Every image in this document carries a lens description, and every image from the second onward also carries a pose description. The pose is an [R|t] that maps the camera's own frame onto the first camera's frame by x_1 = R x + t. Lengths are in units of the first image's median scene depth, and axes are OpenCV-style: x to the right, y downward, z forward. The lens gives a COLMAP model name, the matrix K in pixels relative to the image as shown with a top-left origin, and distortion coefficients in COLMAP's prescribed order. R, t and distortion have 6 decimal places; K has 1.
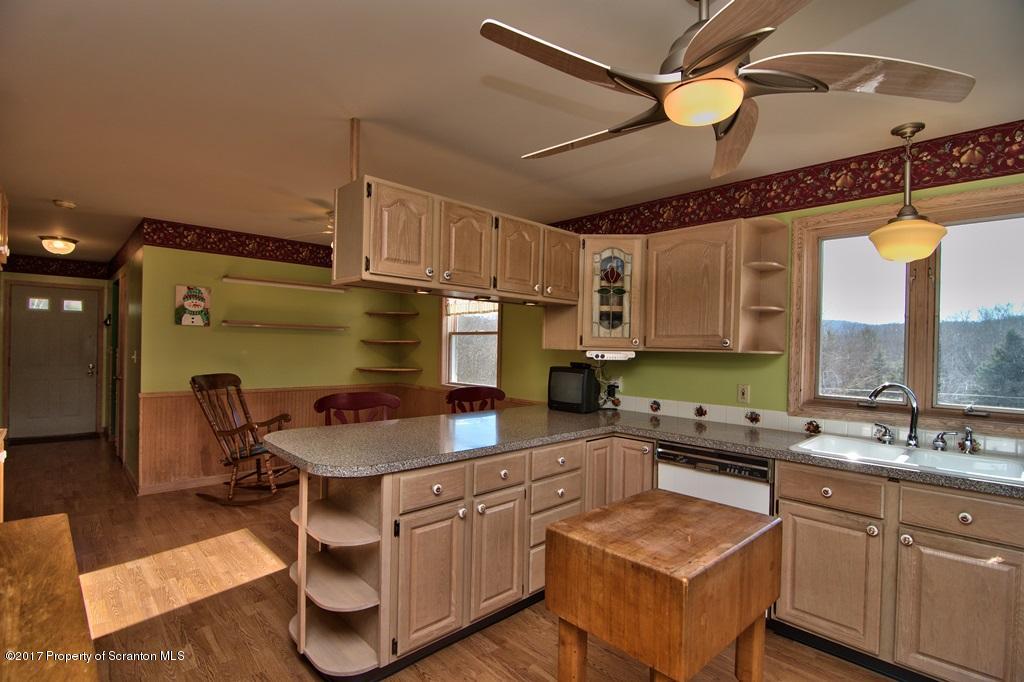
lens RADIAL K [[490.5, 0, 509.8], [0, 490.5, 345.8], [0, 0, 1]] dist [-0.001400, -0.009941]
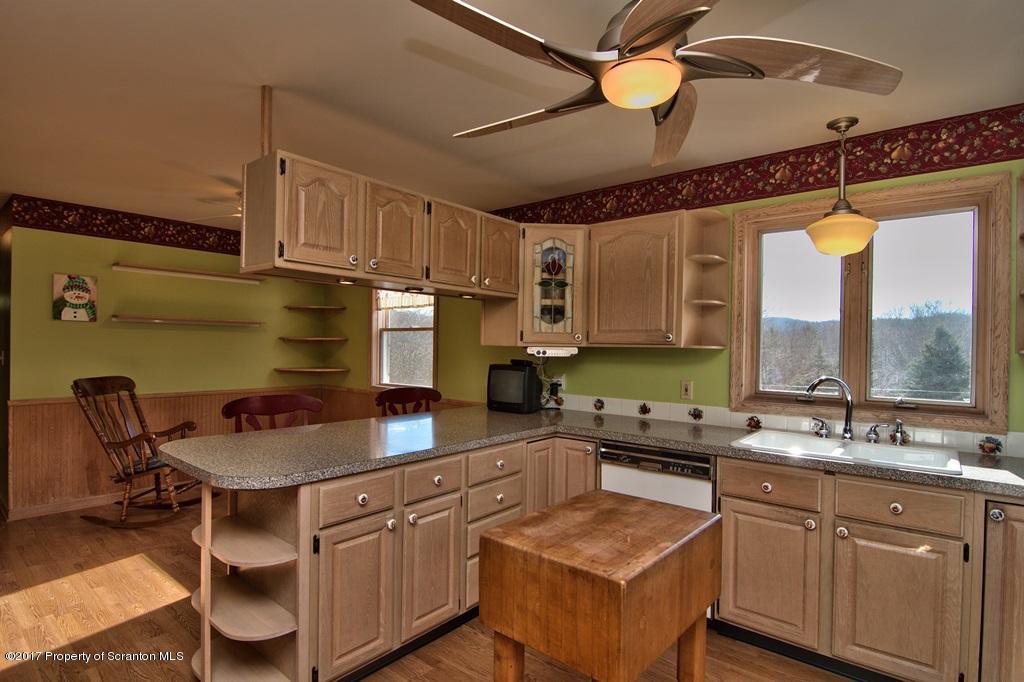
lens RADIAL K [[523.9, 0, 509.6], [0, 523.9, 345.3], [0, 0, 1]] dist [0.002158, -0.011283]
pose [[0.993579, -0.005271, 0.113018, 0.009913], [0.005079, 0.999985, 0.001979, 0.005336], [-0.113027, -0.001392, 0.993591, 0.004657]]
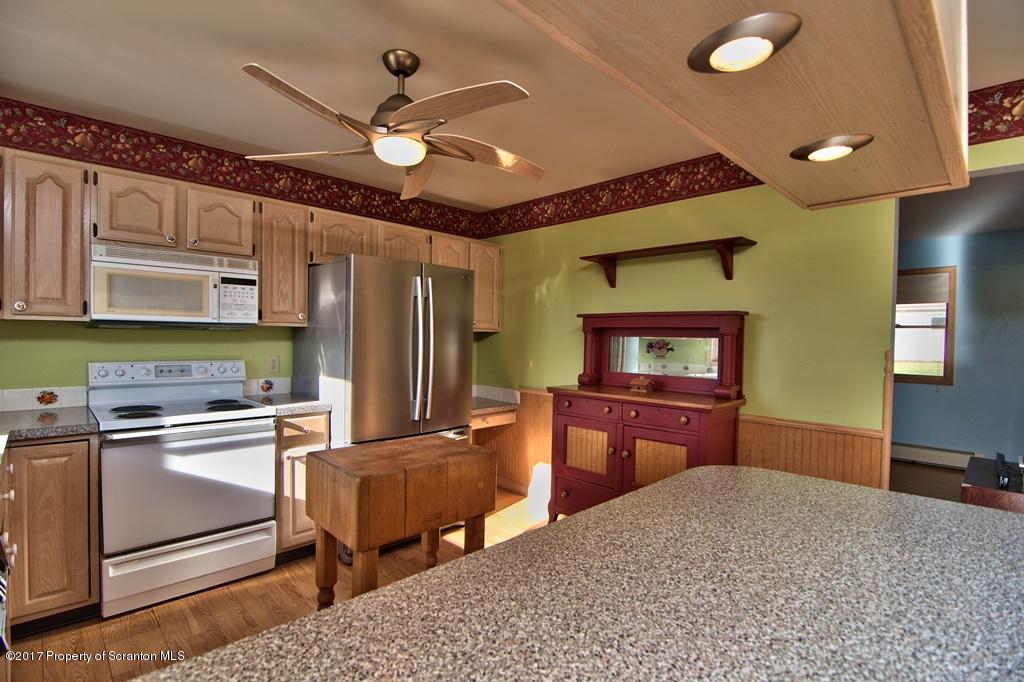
lens RADIAL K [[488.1, 0, 507.2], [0, 488.1, 348.2], [0, 0, 1]] dist [-0.005212, -0.008475]
pose [[-0.999210, -0.037283, -0.013785, 0.037625], [-0.037557, 0.999090, 0.020219, 0.023311], [0.013018, 0.020721, -0.999701, 1.169812]]
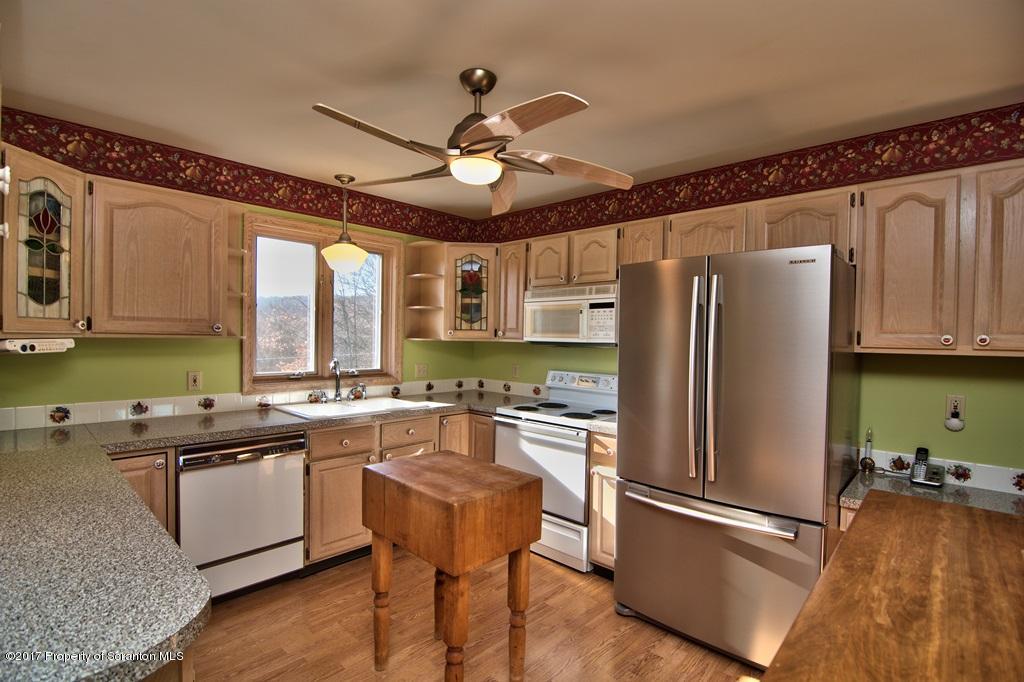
lens RADIAL K [[488.1, 0, 507.2], [0, 488.1, 348.2], [0, 0, 1]] dist [-0.005212, -0.008475]
pose [[-0.043045, -0.044680, 0.998074, -0.502968], [-0.018431, 0.998865, 0.043921, -0.017918], [-0.998903, -0.016505, -0.043819, 0.461657]]
